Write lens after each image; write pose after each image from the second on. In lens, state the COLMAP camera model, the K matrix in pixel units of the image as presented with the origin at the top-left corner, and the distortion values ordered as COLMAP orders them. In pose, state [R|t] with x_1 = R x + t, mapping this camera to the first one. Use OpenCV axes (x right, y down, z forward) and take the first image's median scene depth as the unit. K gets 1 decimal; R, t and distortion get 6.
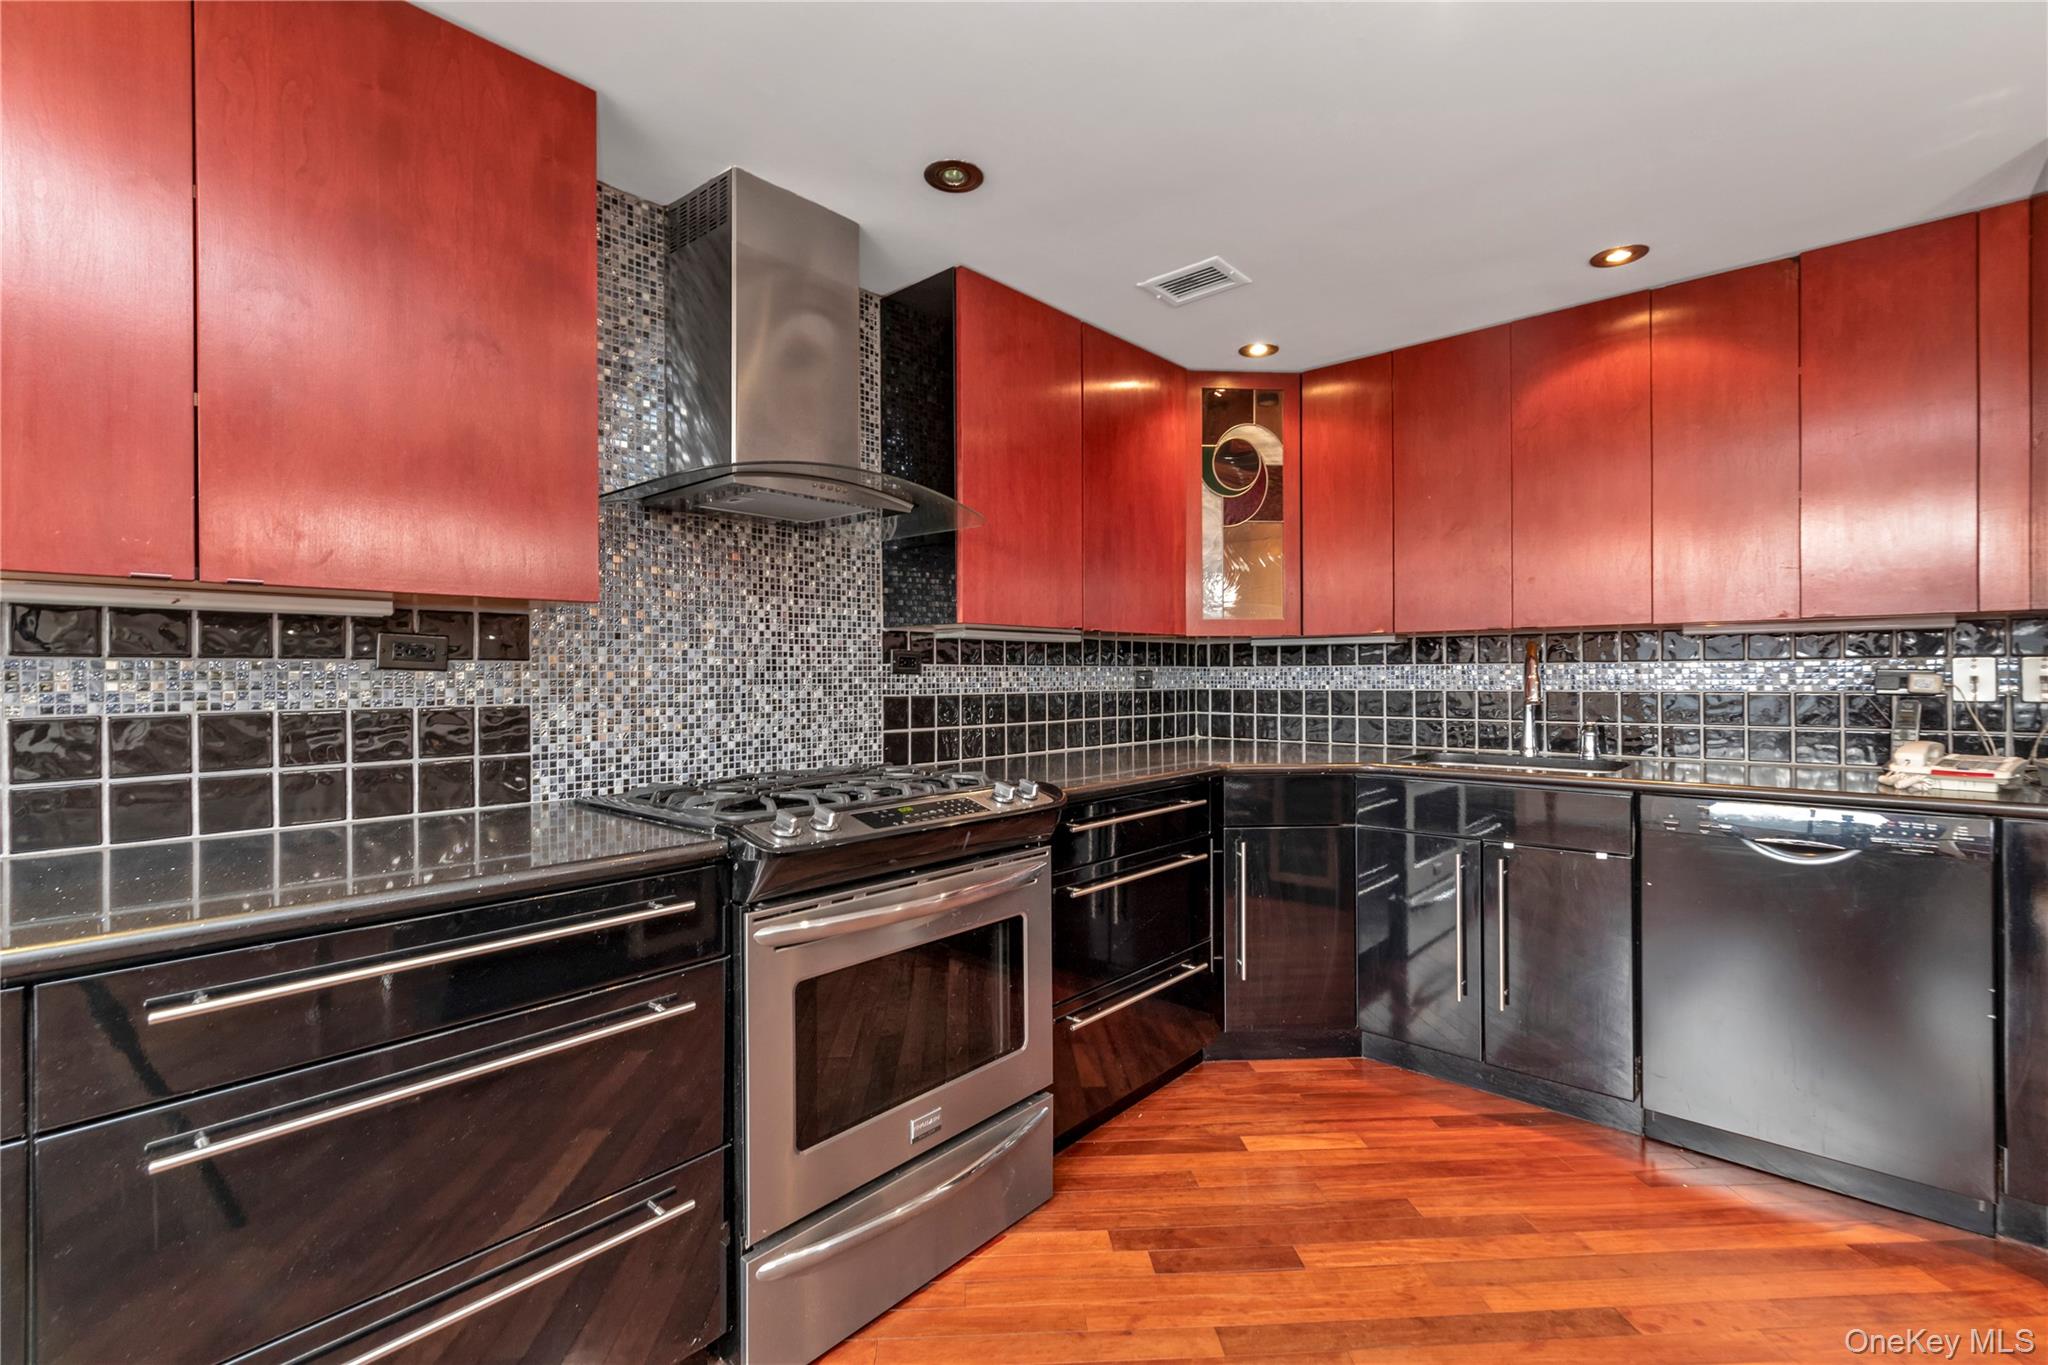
lens RADIAL K [[896.3, 0, 1022.5], [0, 896.3, 660.6], [0, 0, 1]] dist [-0.000194, -0.000103]
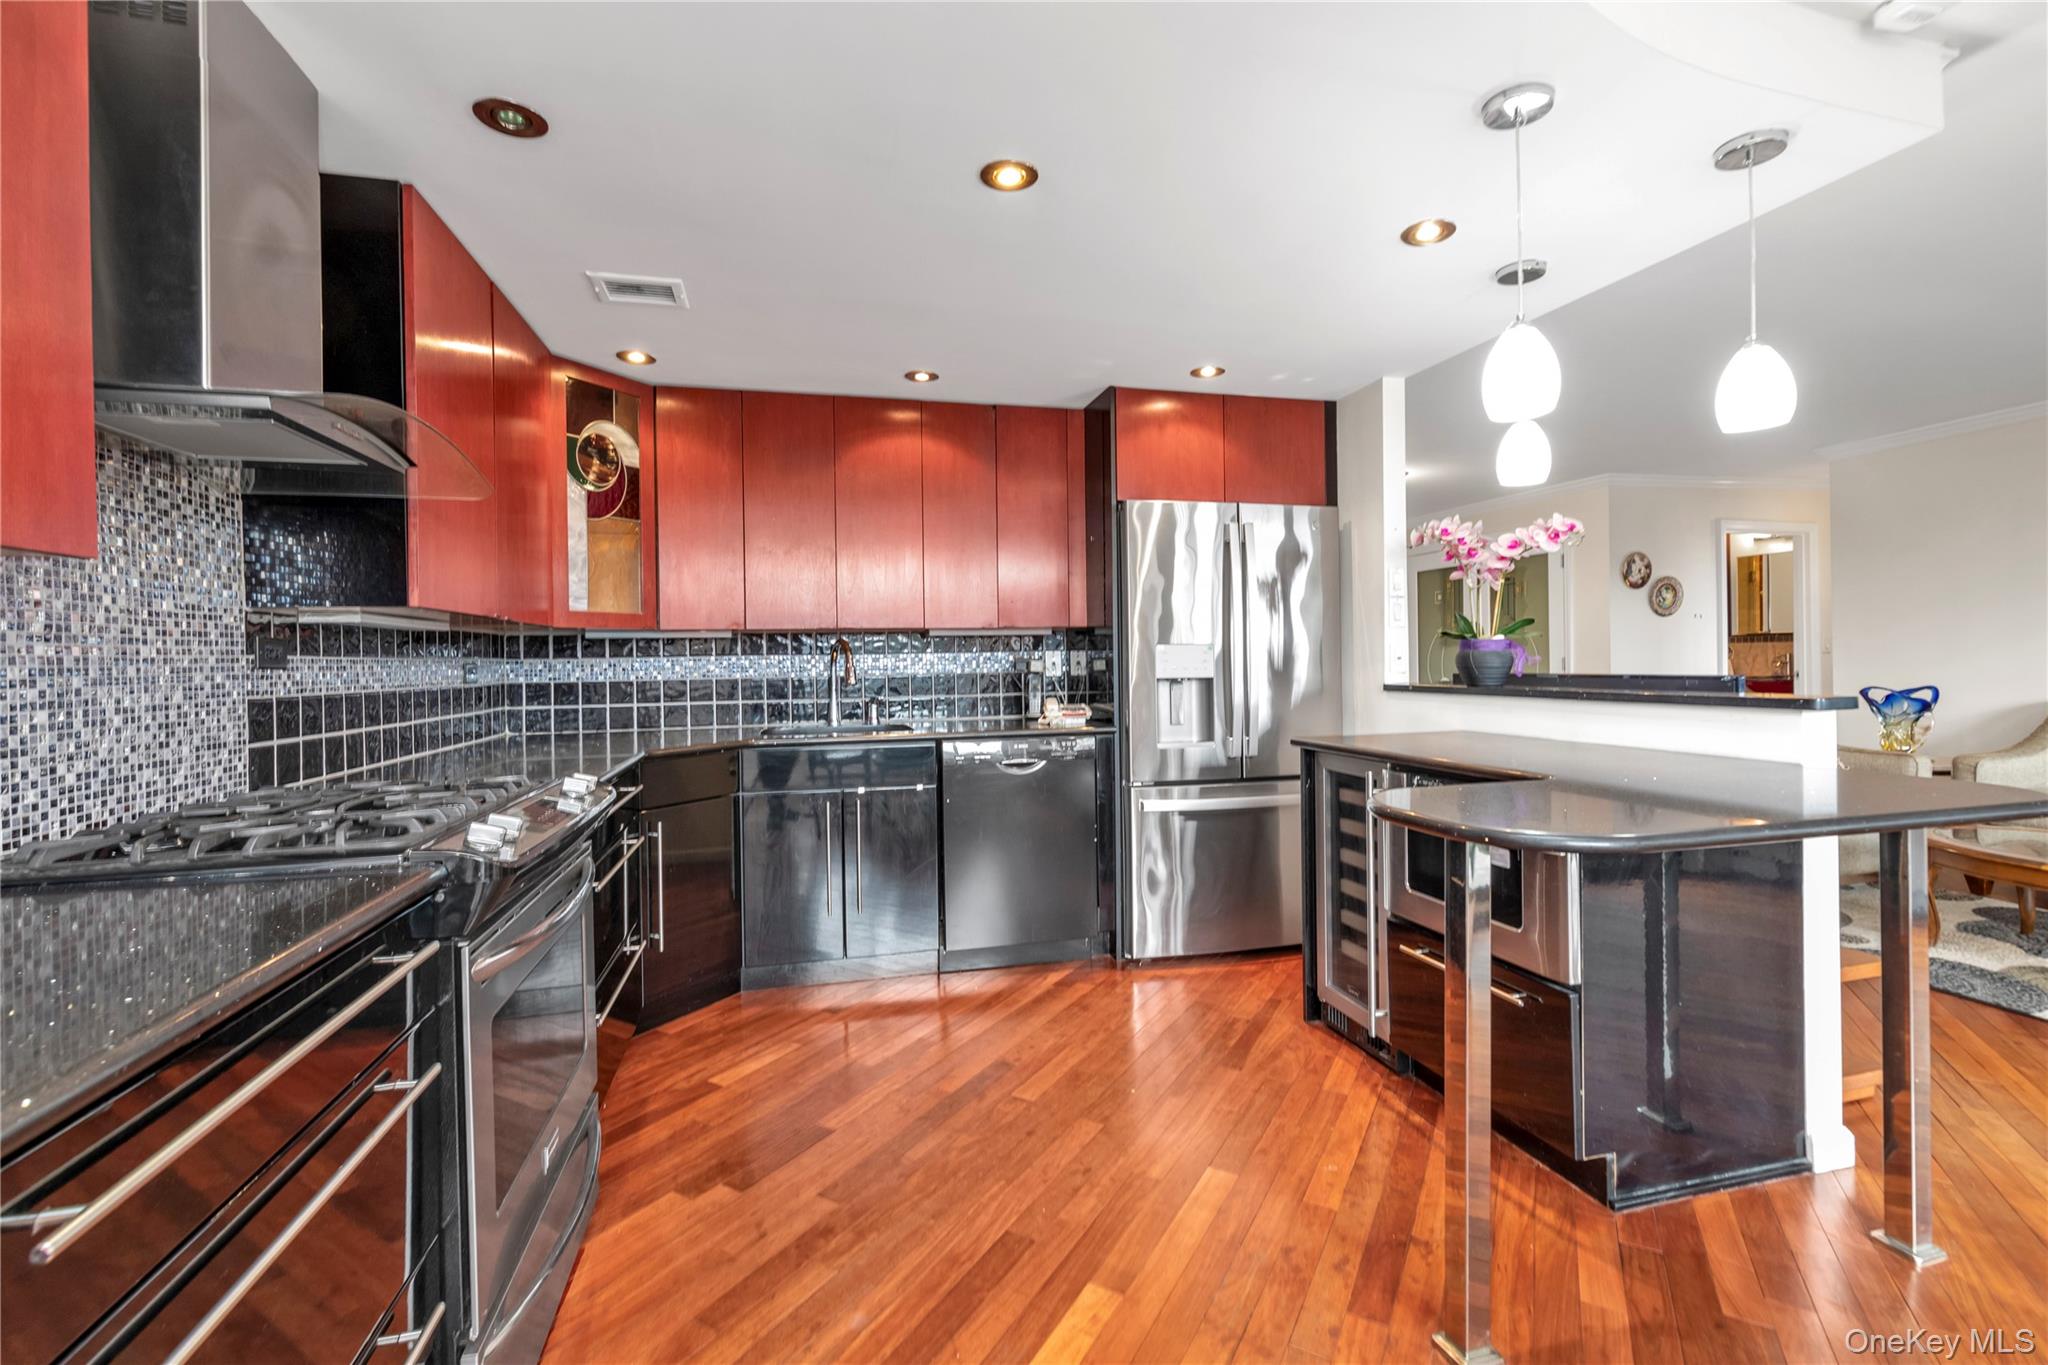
lens RADIAL K [[890.5, 0, 1021.0], [0, 890.5, 643.8], [0, 0, 1]] dist [0.000169, -0.000631]
pose [[0.556232, 0.010375, 0.830962, -0.422240], [-0.000608, 0.999927, -0.012078, 0.002733], [-0.831027, 0.006213, 0.556198, 0.054079]]
